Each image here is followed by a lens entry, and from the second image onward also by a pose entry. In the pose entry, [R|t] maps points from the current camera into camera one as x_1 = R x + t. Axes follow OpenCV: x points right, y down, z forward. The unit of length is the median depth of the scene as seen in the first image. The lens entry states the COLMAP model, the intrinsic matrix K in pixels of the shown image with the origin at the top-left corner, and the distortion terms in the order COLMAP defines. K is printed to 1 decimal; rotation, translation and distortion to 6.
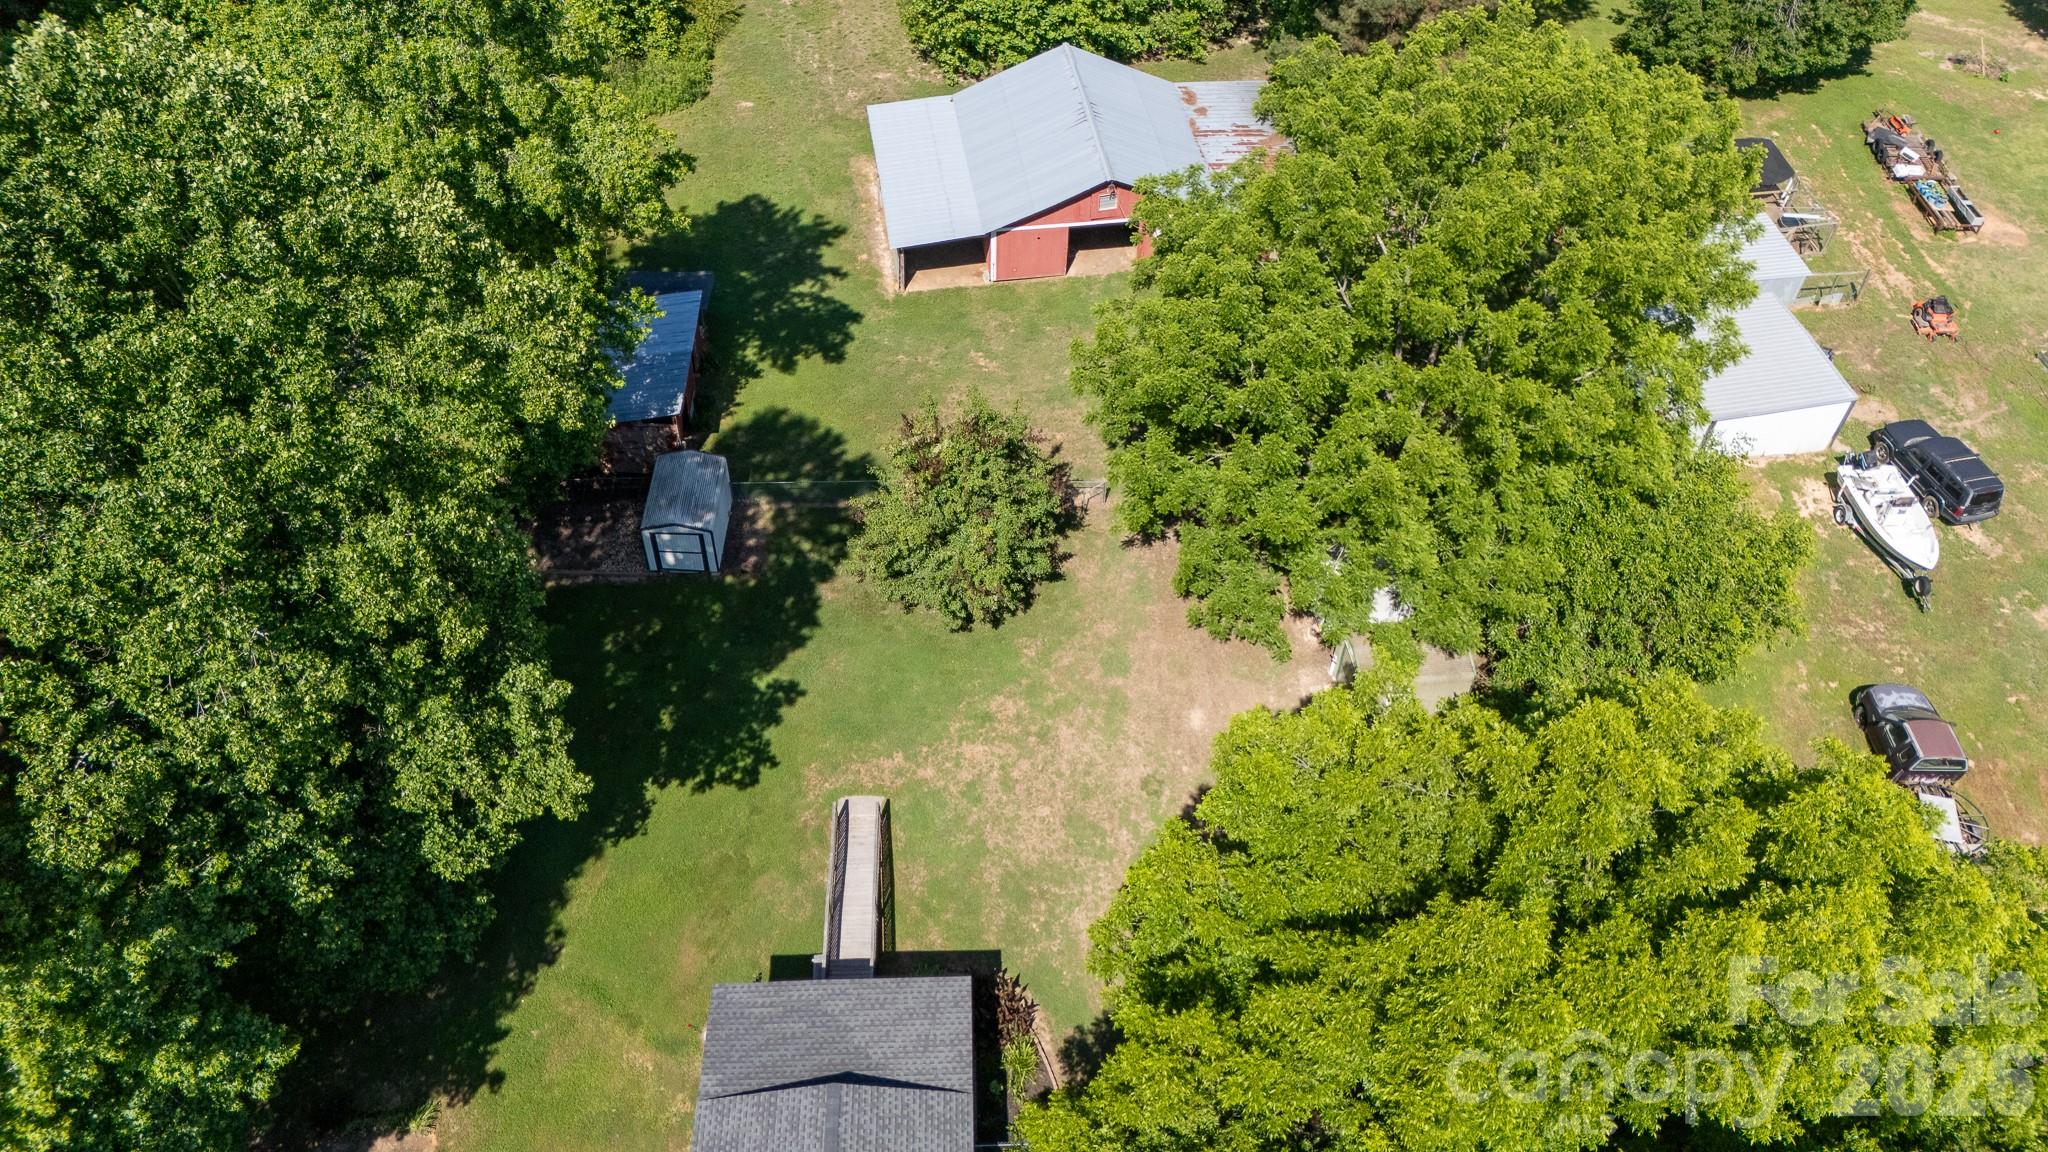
lens RADIAL K [[1503.5, 0, 1029.6], [0, 1503.5, 596.0], [0, 0, 1]] dist [0.061180, -0.065679]
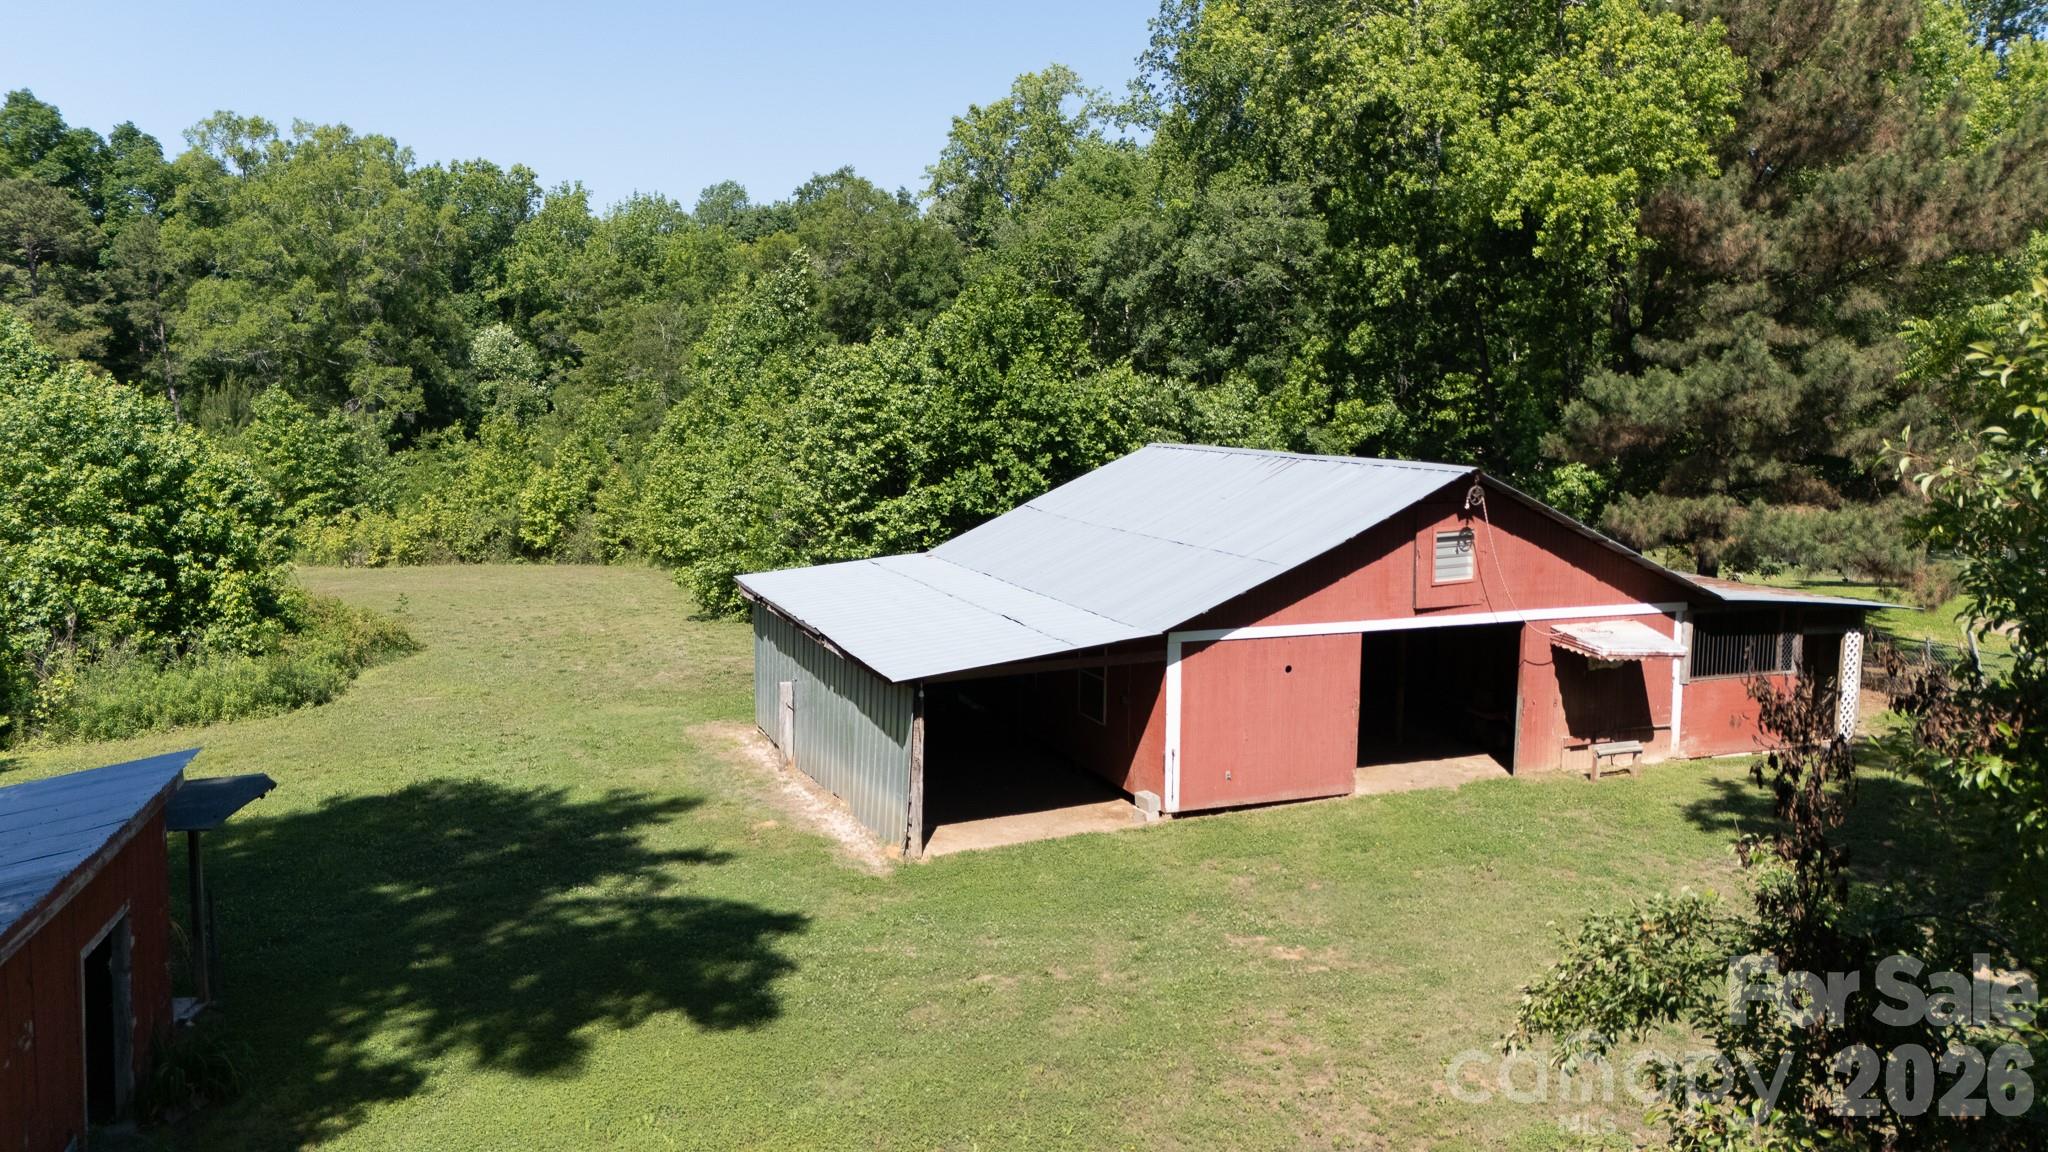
lens RADIAL K [[1503.5, 0, 1035.4], [0, 1503.5, 571.8], [0, 0, 1]] dist [0.061180, -0.065679]
pose [[0.972687, -0.049651, 0.226750, -0.190385], [0.187664, 0.743126, -0.642297, -0.055528], [-0.136613, 0.667307, 0.732147, 1.065611]]
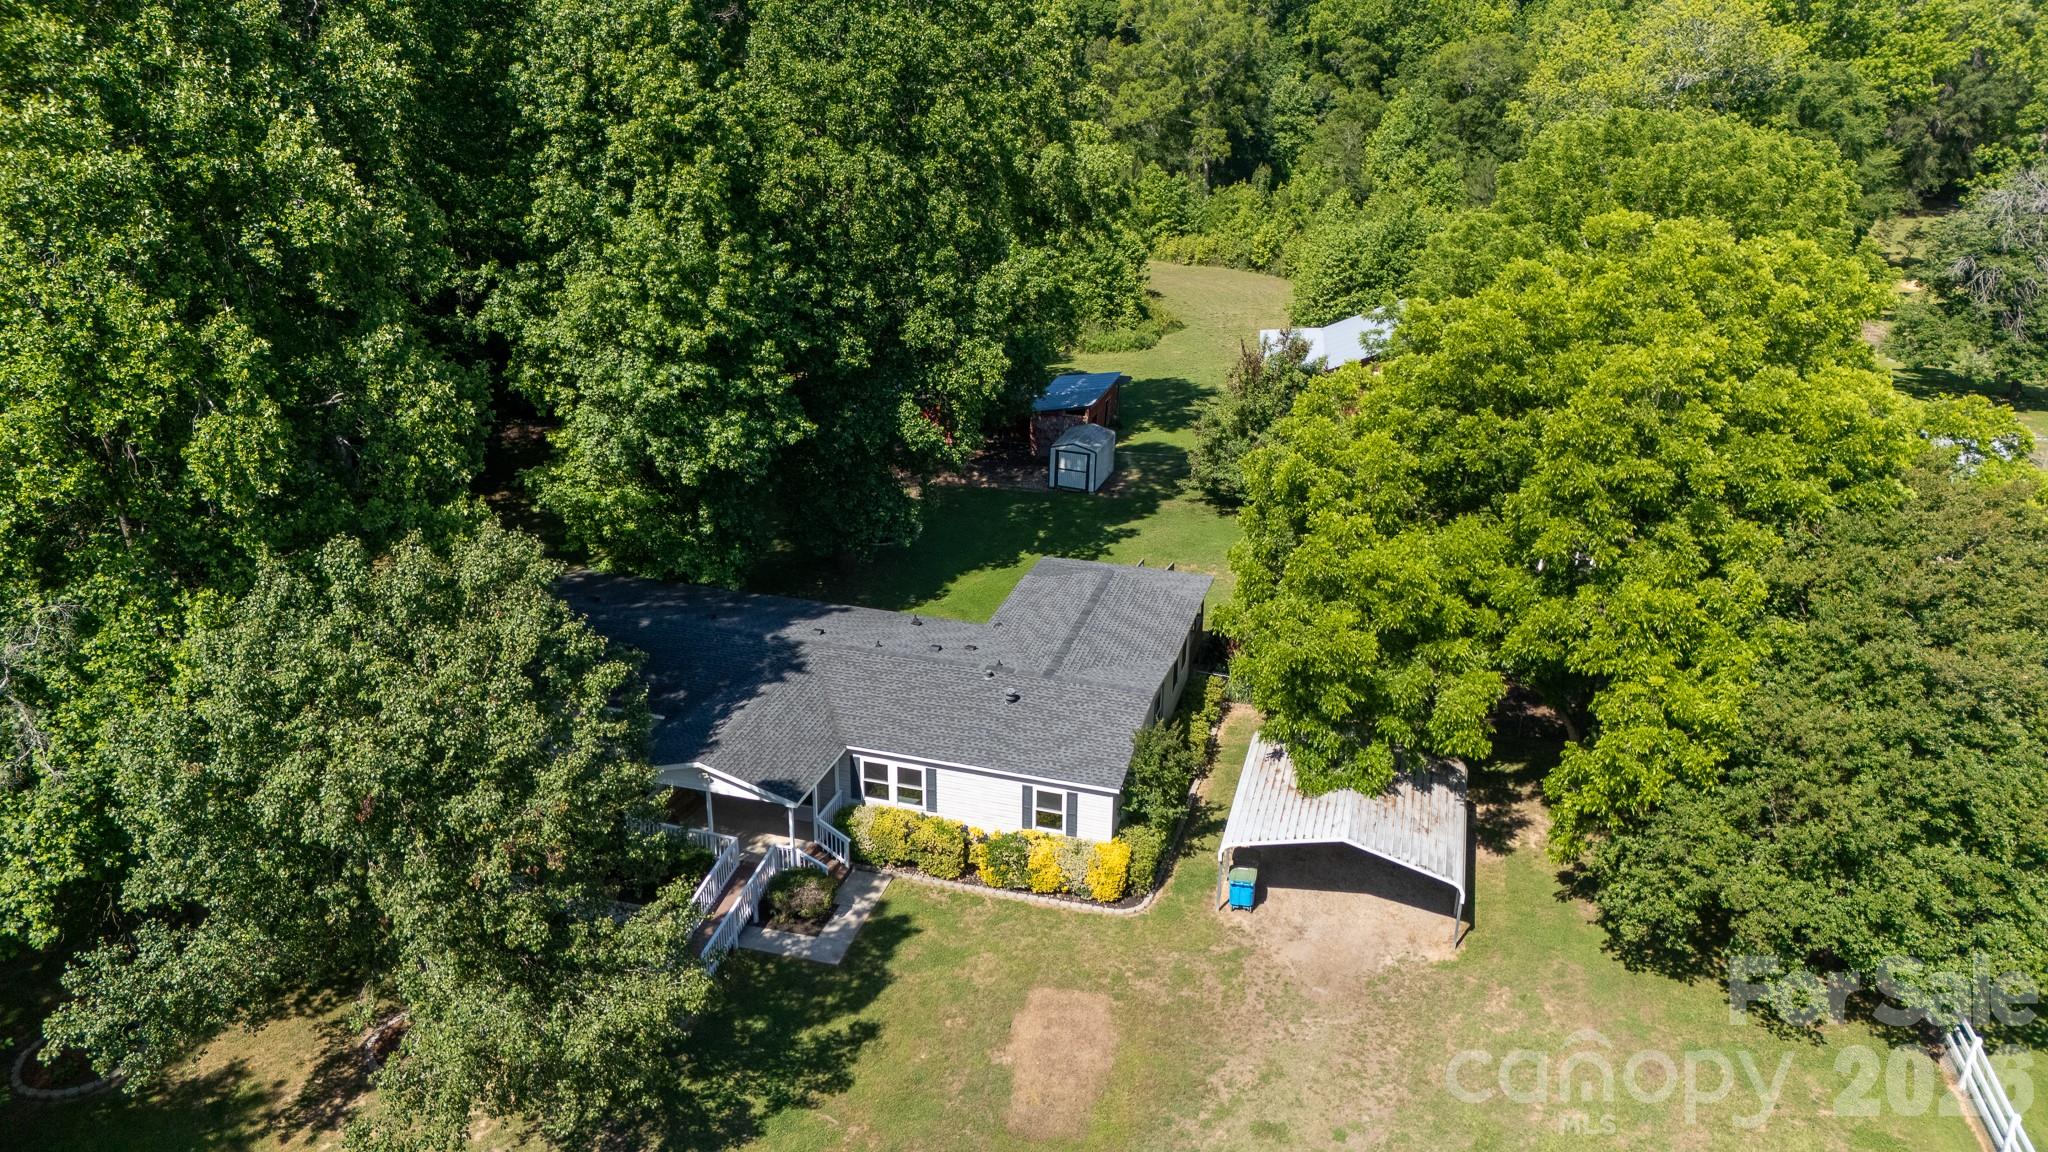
lens RADIAL K [[1503.5, 0, 1024.6], [0, 1503.5, 581.8], [0, 0, 1]] dist [0.061180, -0.065679]
pose [[0.950414, 0.107417, -0.291849, 0.188641], [-0.227001, 0.881071, -0.414950, 0.821310], [0.212567, 0.460624, 0.861766, -0.244581]]
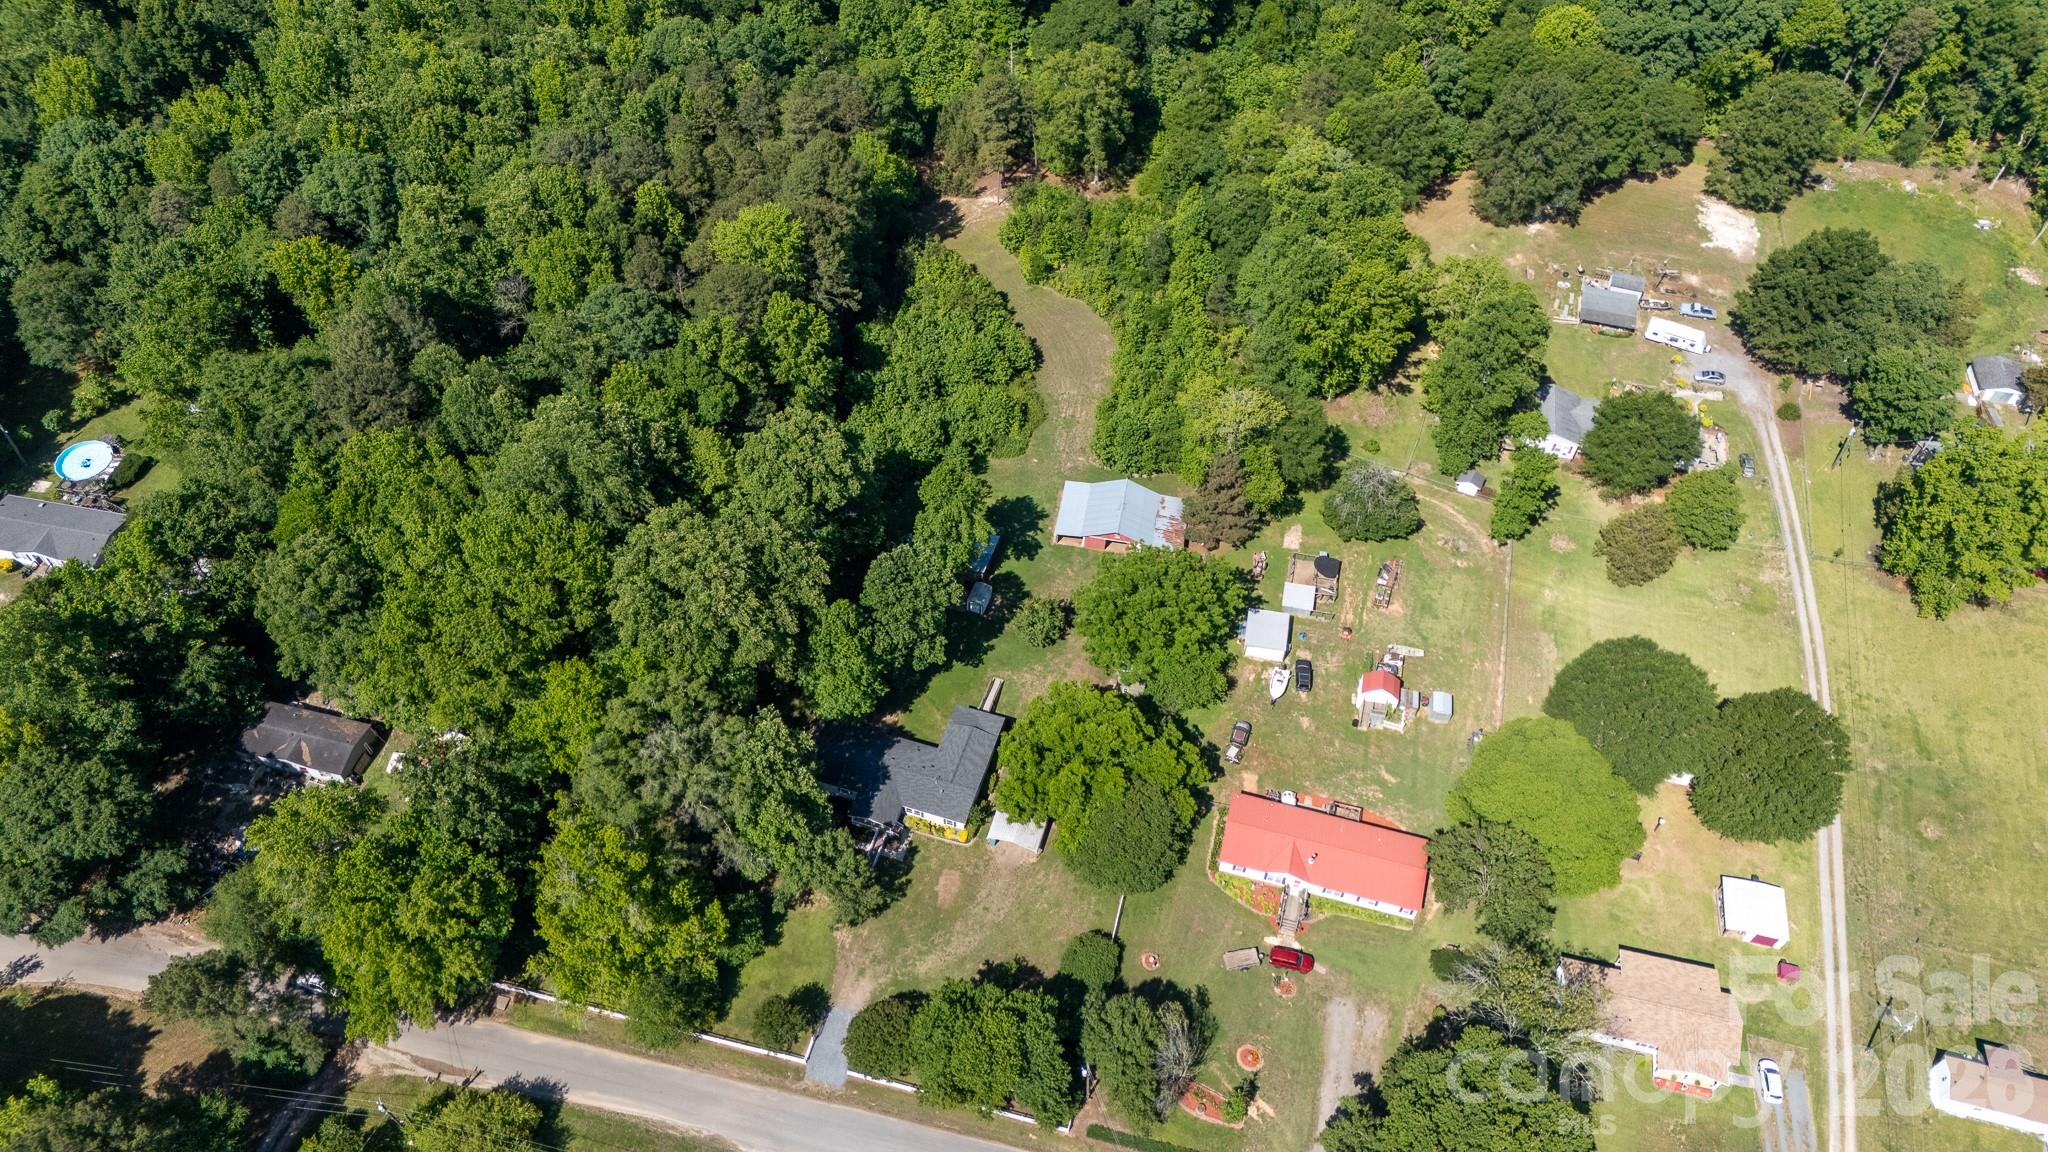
lens RADIAL K [[1418.6, 0, 1026.2], [0, 1418.6, 577.0], [0, 0, 1]] dist [0.000033, -0.000027]
pose [[0.944803, 0.258408, -0.201426, 0.773422], [-0.251138, 0.966008, 0.061301, -0.451238], [0.210420, -0.007332, 0.977584, -3.234387]]
